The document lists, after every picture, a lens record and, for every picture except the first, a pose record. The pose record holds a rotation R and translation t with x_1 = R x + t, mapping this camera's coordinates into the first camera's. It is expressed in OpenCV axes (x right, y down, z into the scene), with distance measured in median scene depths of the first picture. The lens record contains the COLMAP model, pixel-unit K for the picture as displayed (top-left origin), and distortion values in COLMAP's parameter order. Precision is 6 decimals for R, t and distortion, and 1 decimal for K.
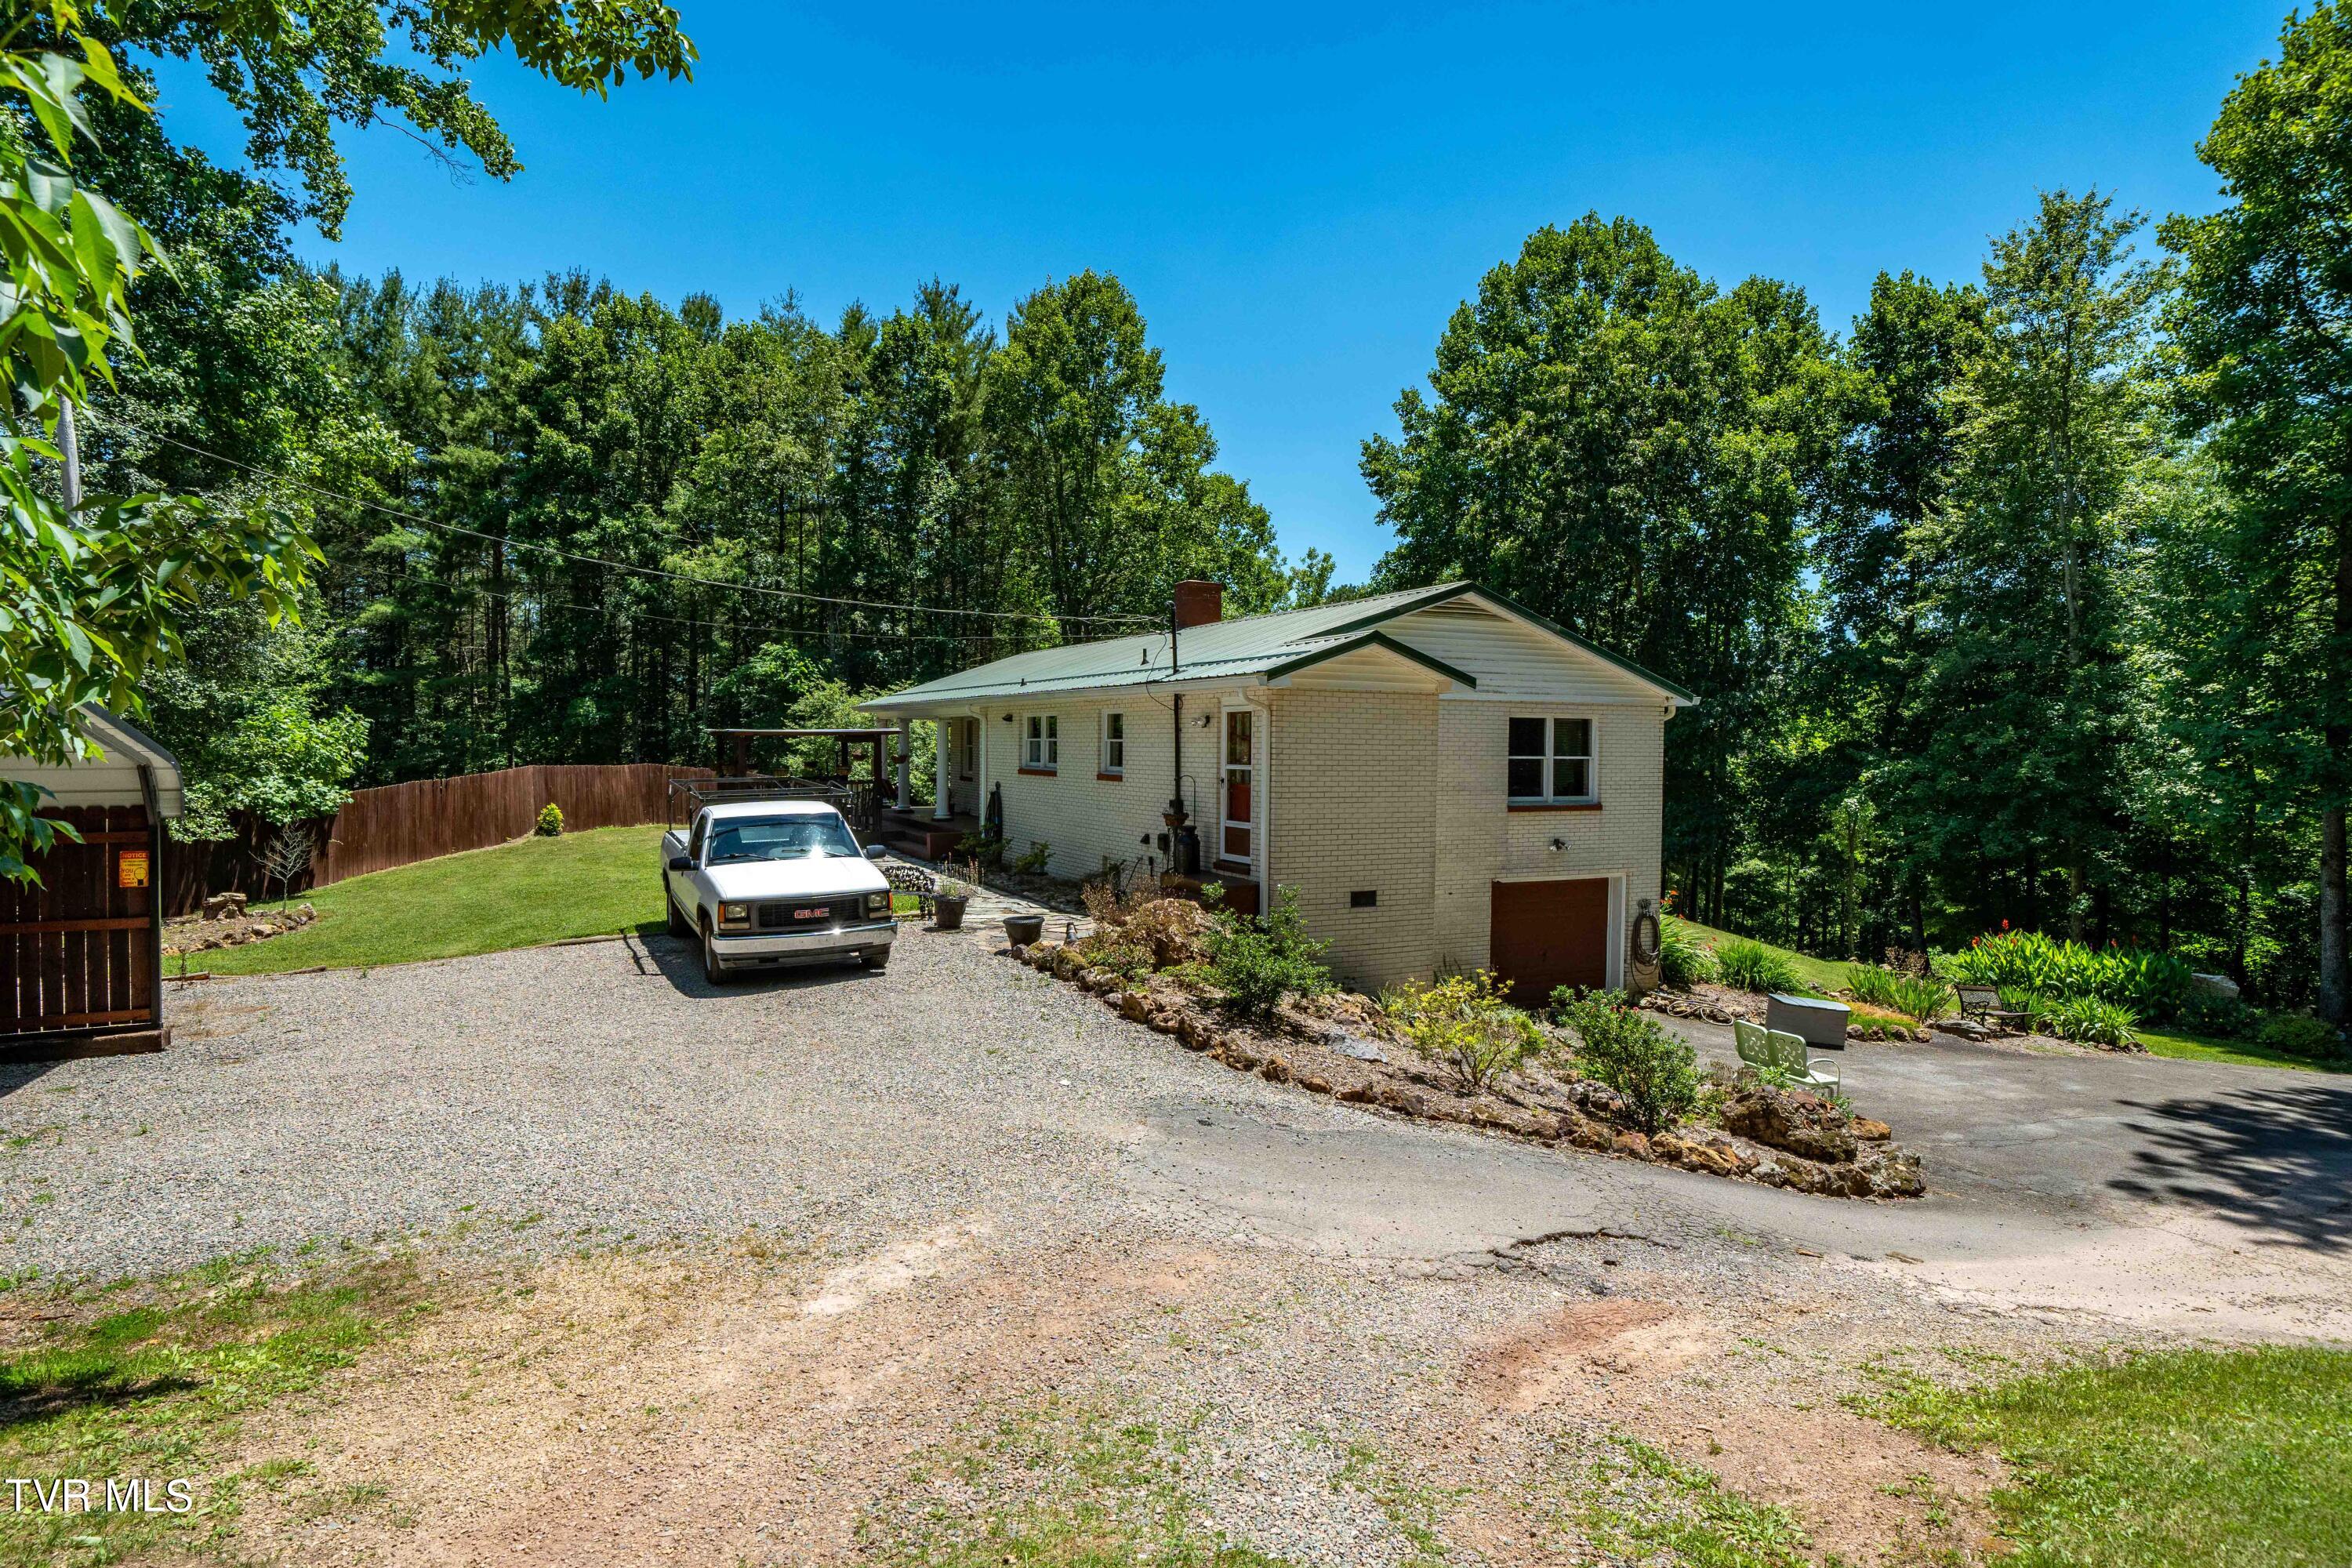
lens RADIAL K [[1255.5, 0, 1176.0], [0, 1255.5, 784.0], [0, 0, 1]] dist [0.016404, 0.001570]
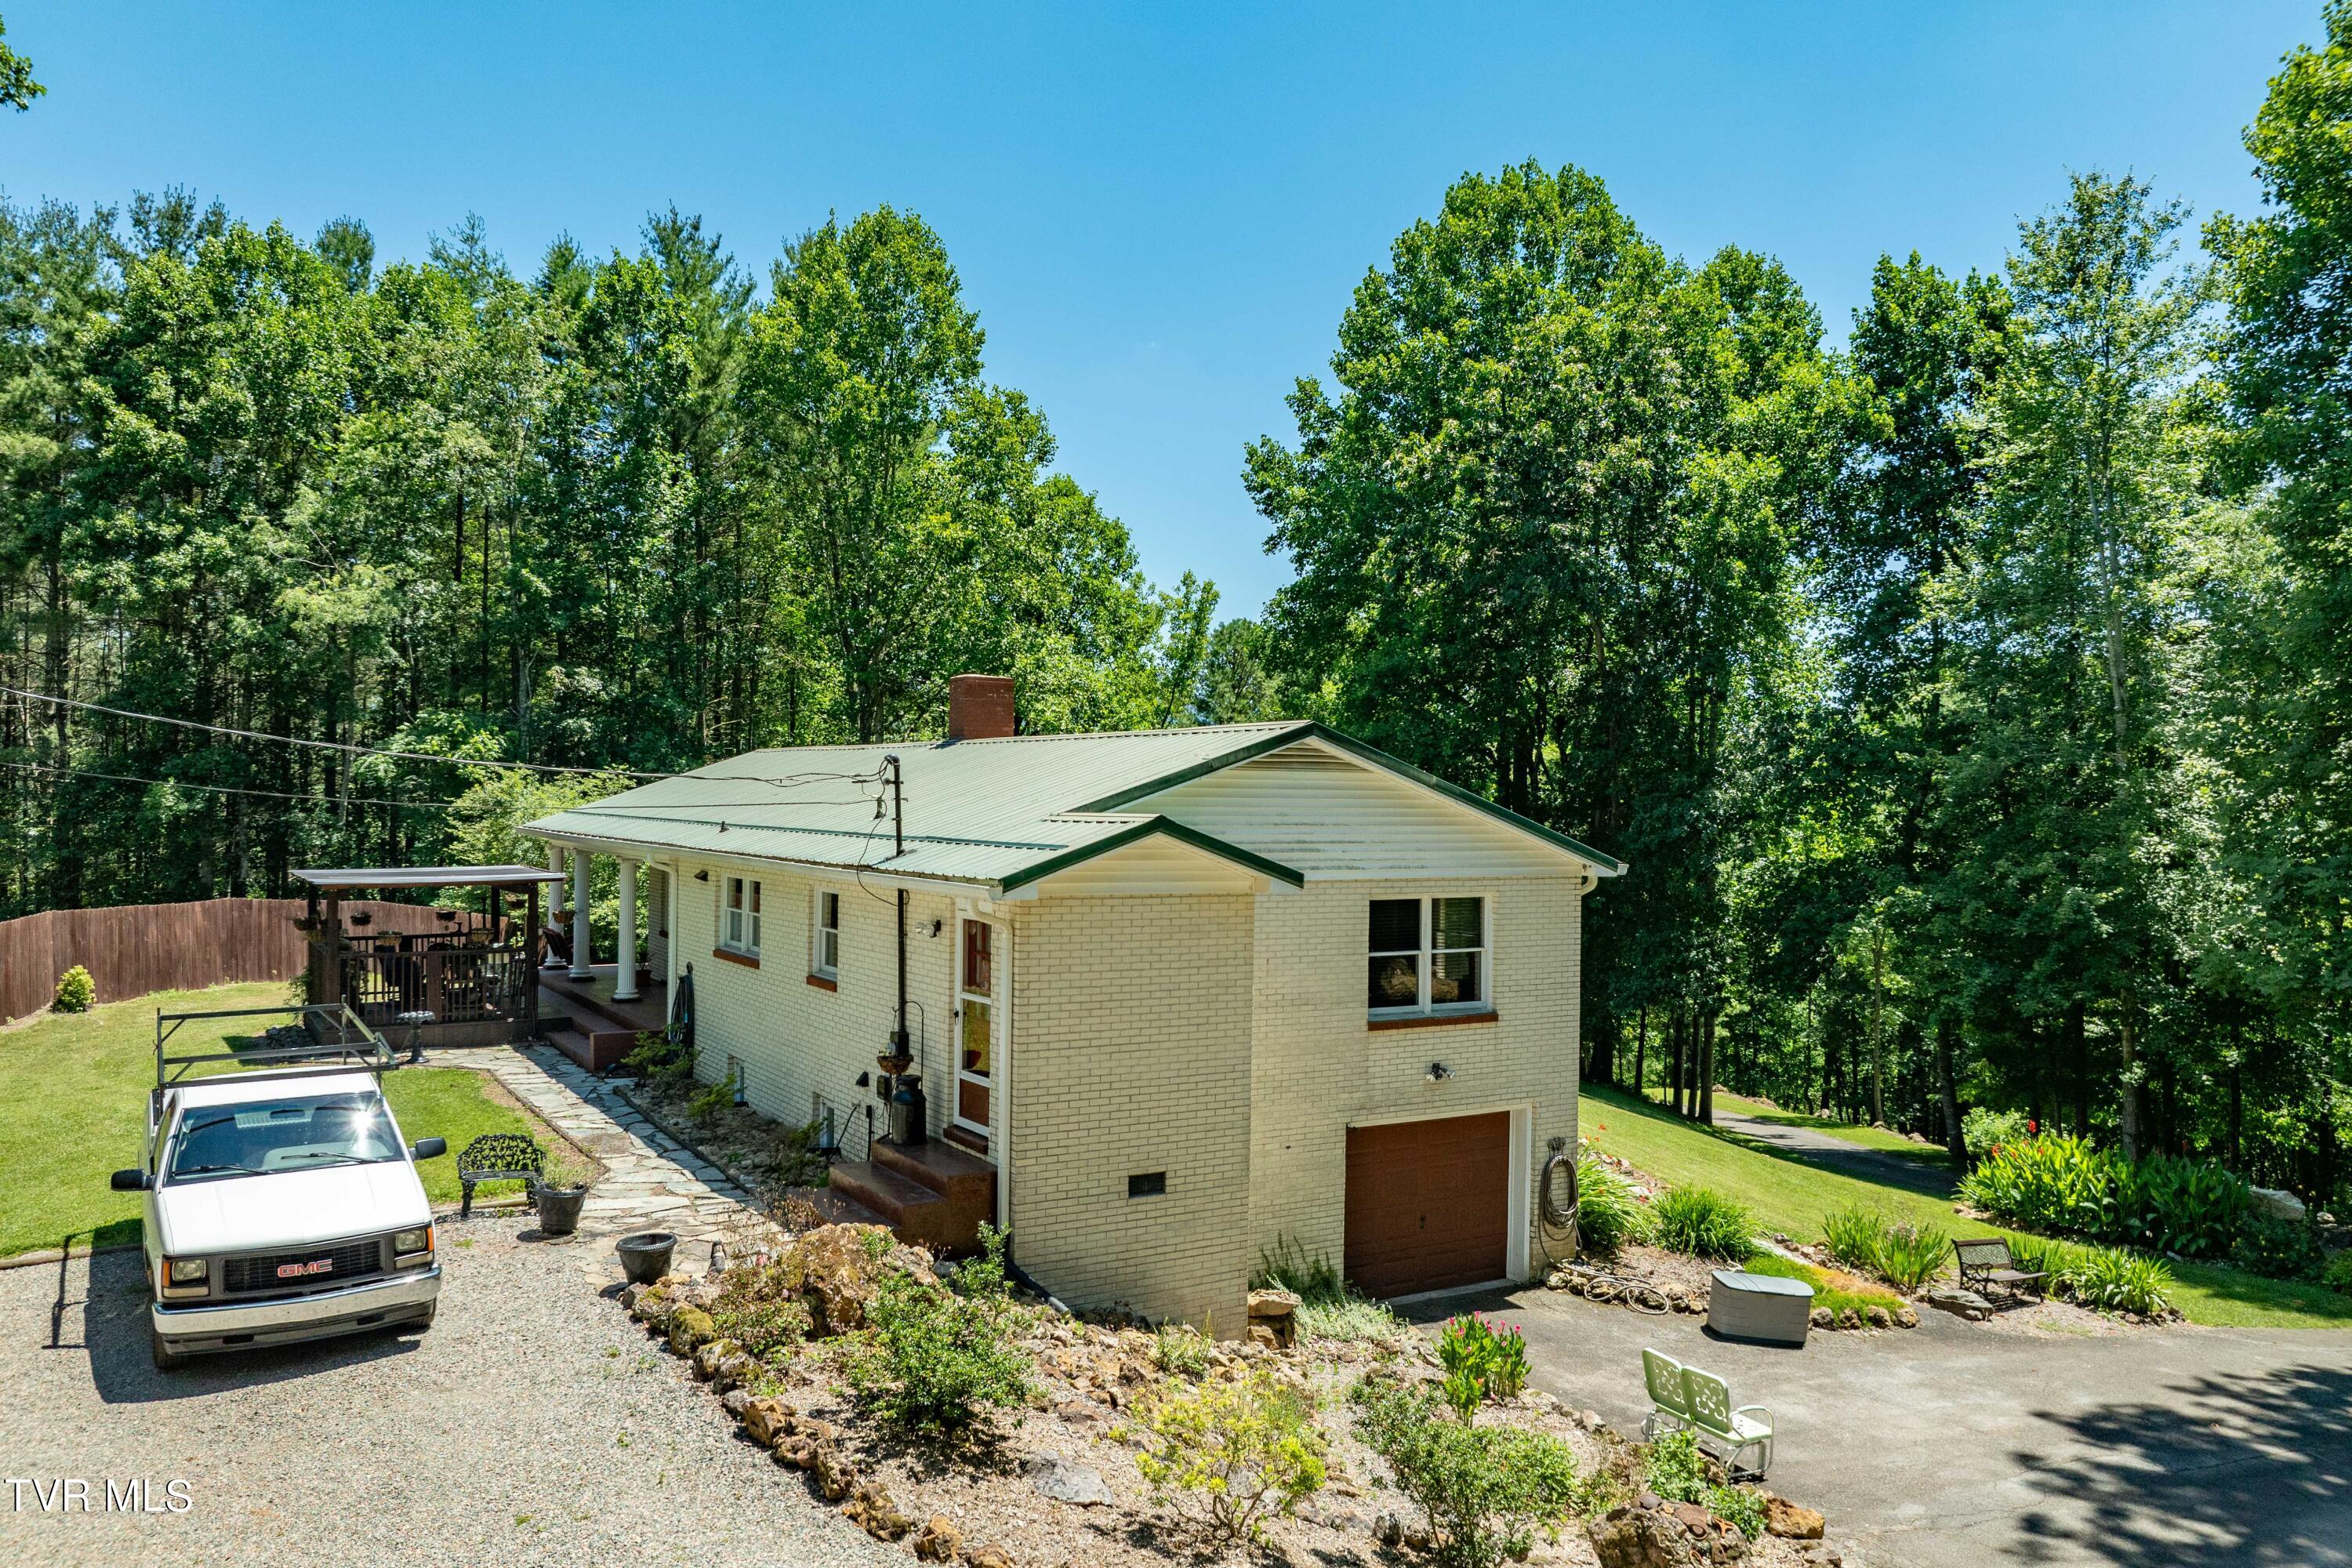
lens RADIAL K [[1685.8, 0, 1179.3], [0, 1685.8, 794.8], [0, 0, 1]] dist [-0.045680, 0.041386]
pose [[0.996572, 0.000618, 0.082730, 0.033006], [0.002204, 0.999419, -0.034018, -0.036725], [-0.082703, 0.034084, 0.995991, 0.013145]]
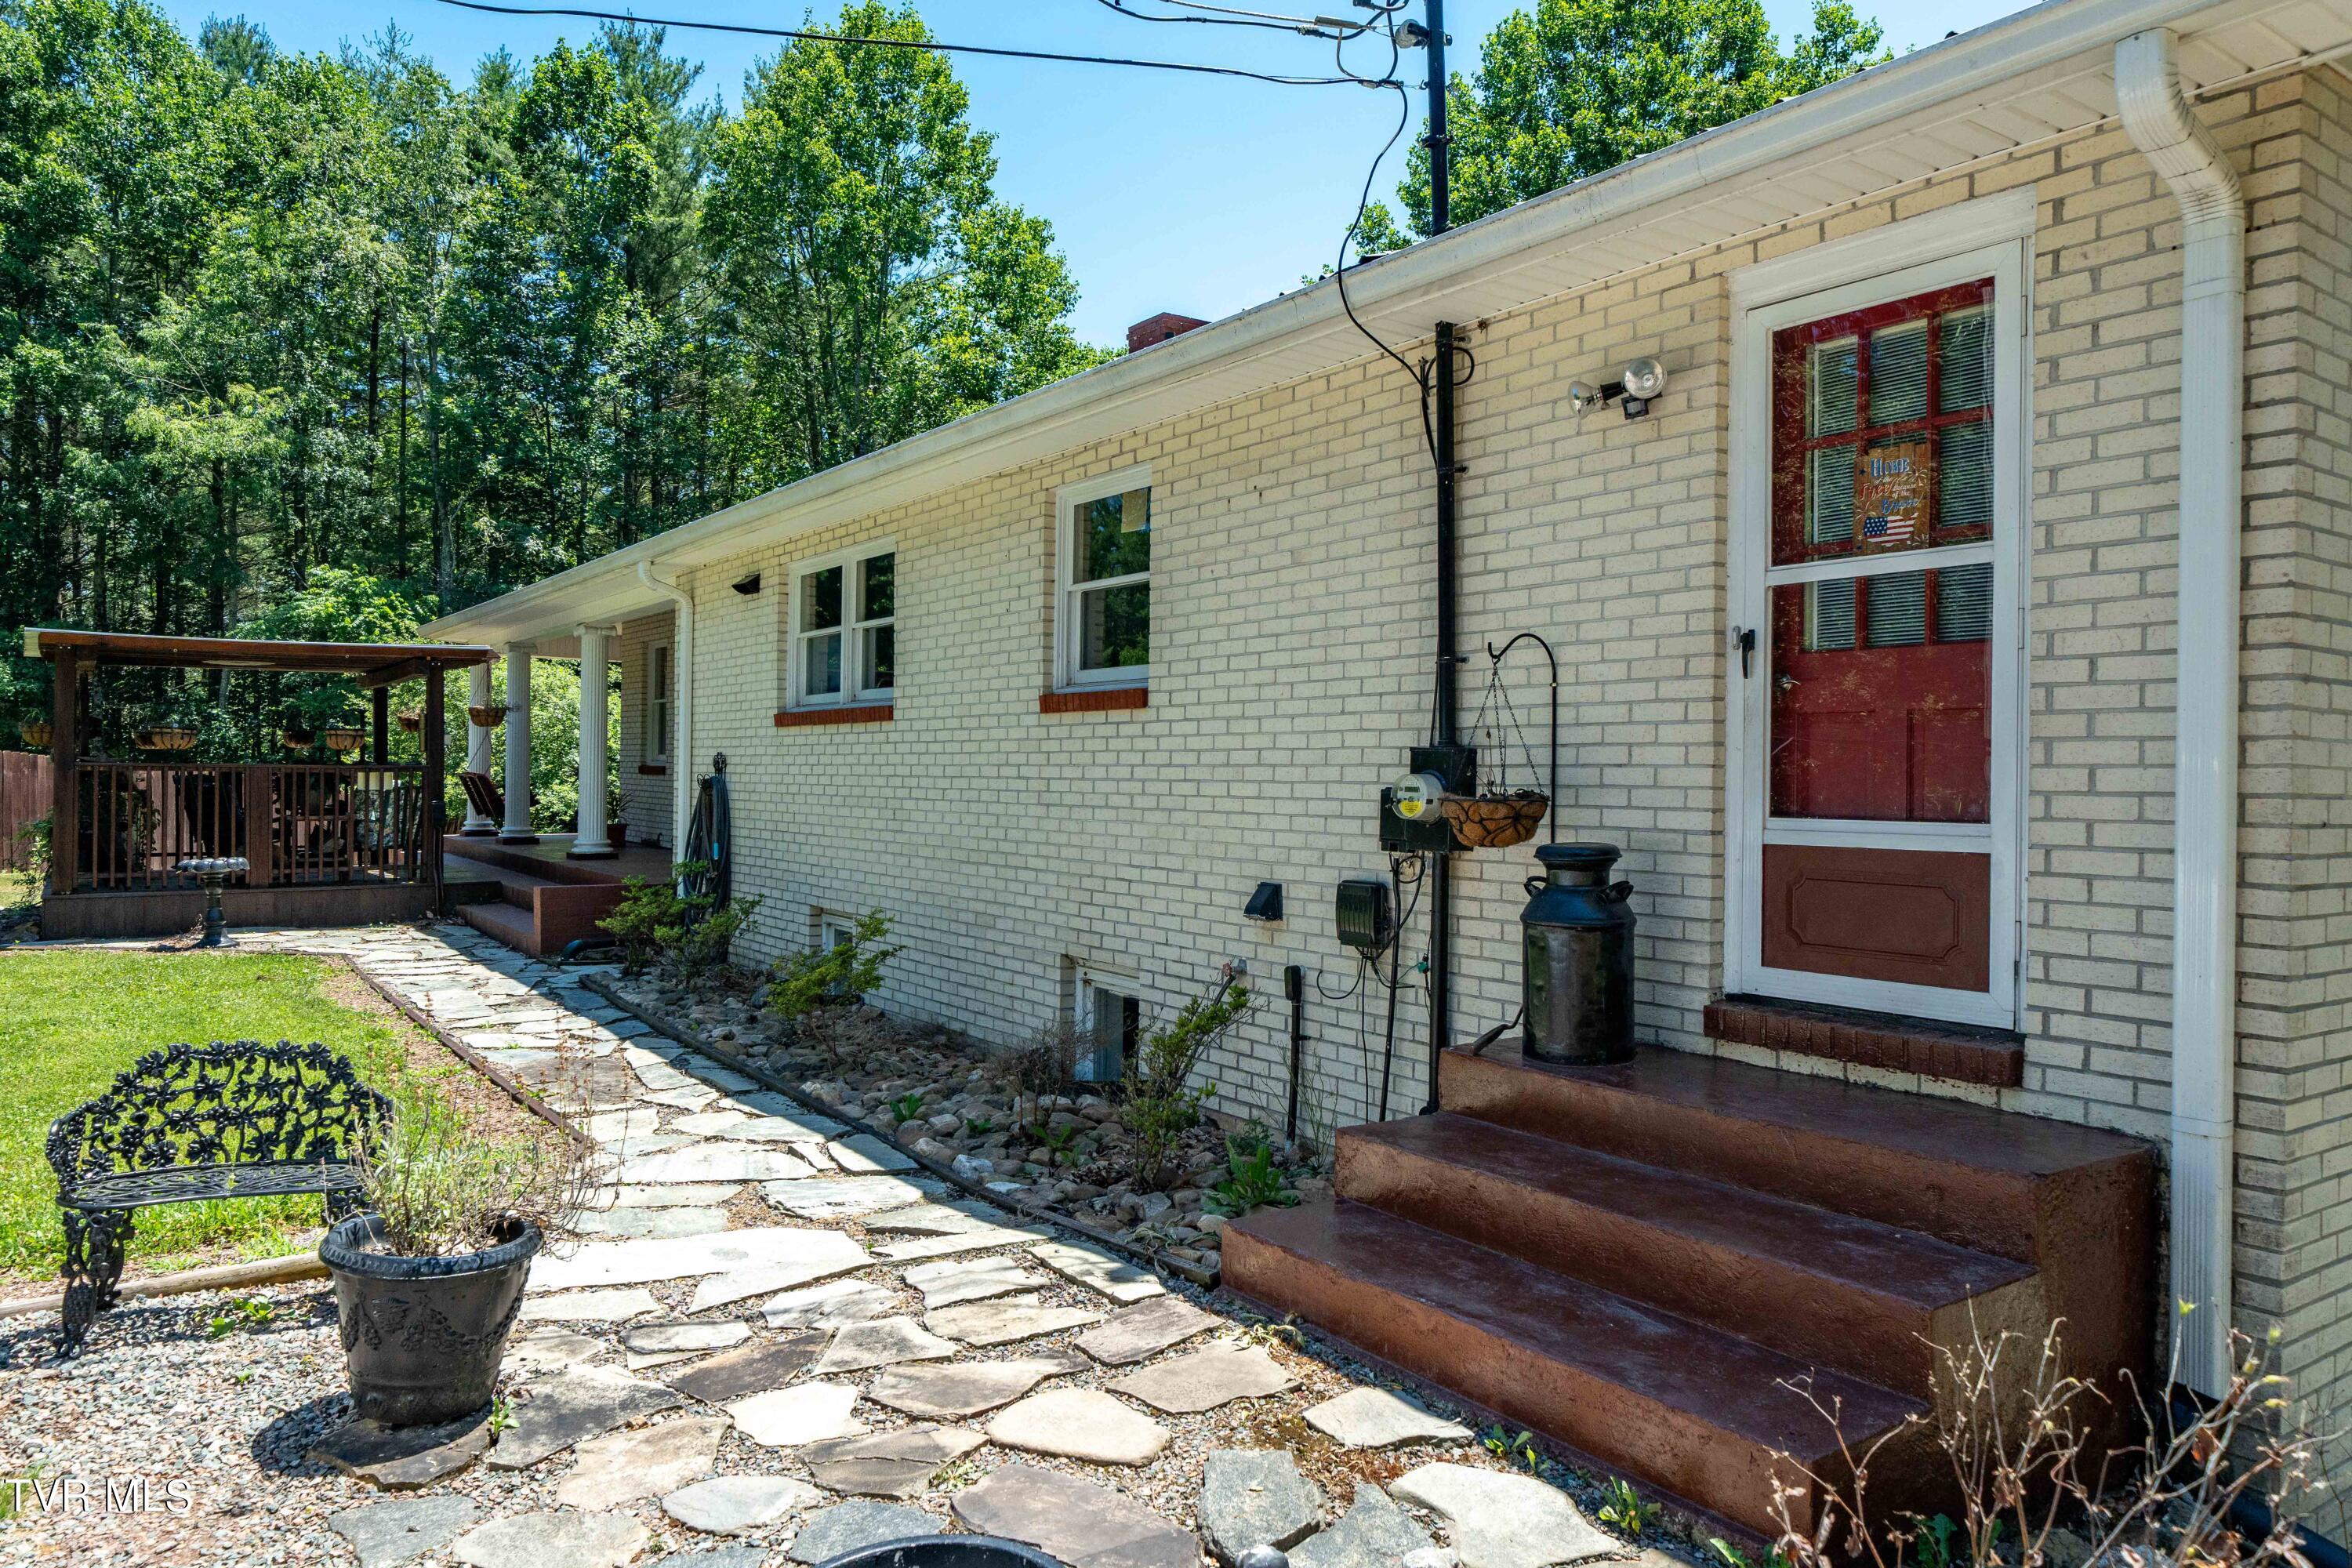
lens RADIAL K [[1536.5, 0, 1176.0], [0, 1536.5, 784.0], [0, 0, 1]] dist [0.006039, 0.002530]
pose [[0.989475, 0.005339, 0.144604, -0.040571], [-0.001576, 0.999657, -0.026126, 0.011715], [-0.144694, 0.025623, 0.989145, 0.291362]]
